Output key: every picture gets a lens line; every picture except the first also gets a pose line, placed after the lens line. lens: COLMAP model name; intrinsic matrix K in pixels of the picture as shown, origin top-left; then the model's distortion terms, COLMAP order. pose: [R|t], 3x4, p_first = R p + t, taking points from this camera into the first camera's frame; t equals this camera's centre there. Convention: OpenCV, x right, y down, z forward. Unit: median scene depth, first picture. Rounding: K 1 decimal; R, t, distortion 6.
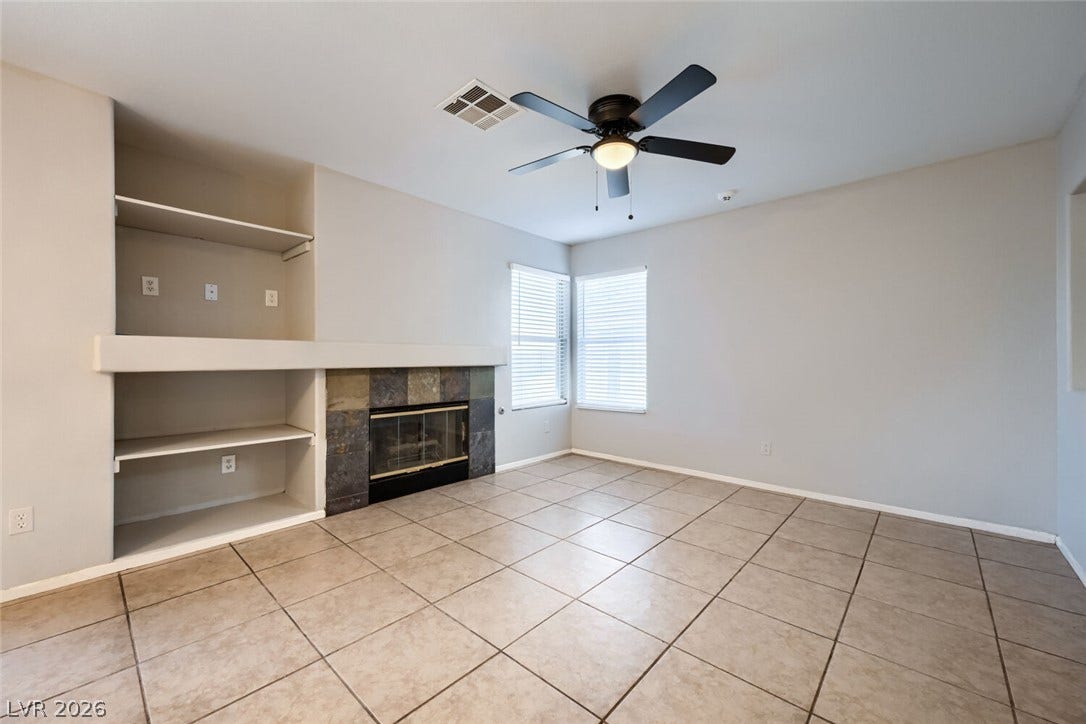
lens RADIAL K [[426.6, 0, 545.3], [0, 426.6, 358.7], [0, 0, 1]] dist [0.003911, 0.001139]
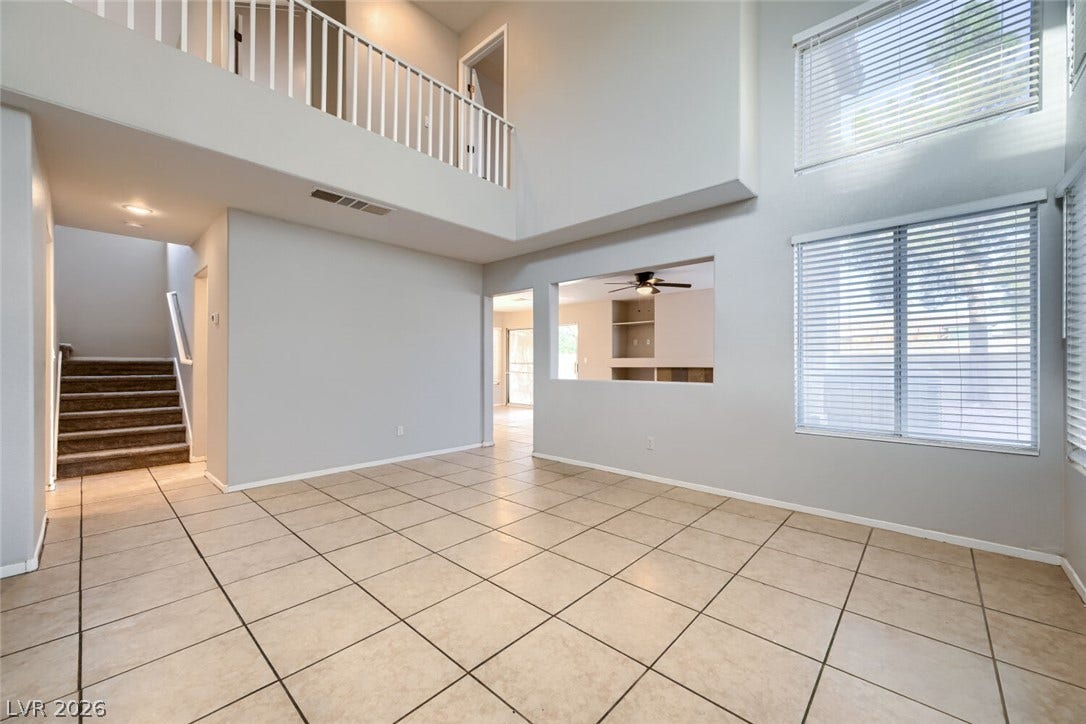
lens RADIAL K [[426.6, 0, 546.1], [0, 426.6, 359.8], [0, 0, 1]] dist [0.003911, 0.001139]
pose [[-0.007785, -0.011450, -0.999904, 1.949859], [-0.000842, 0.999934, -0.011444, 0.004643], [0.999969, 0.000753, -0.007794, 0.266881]]
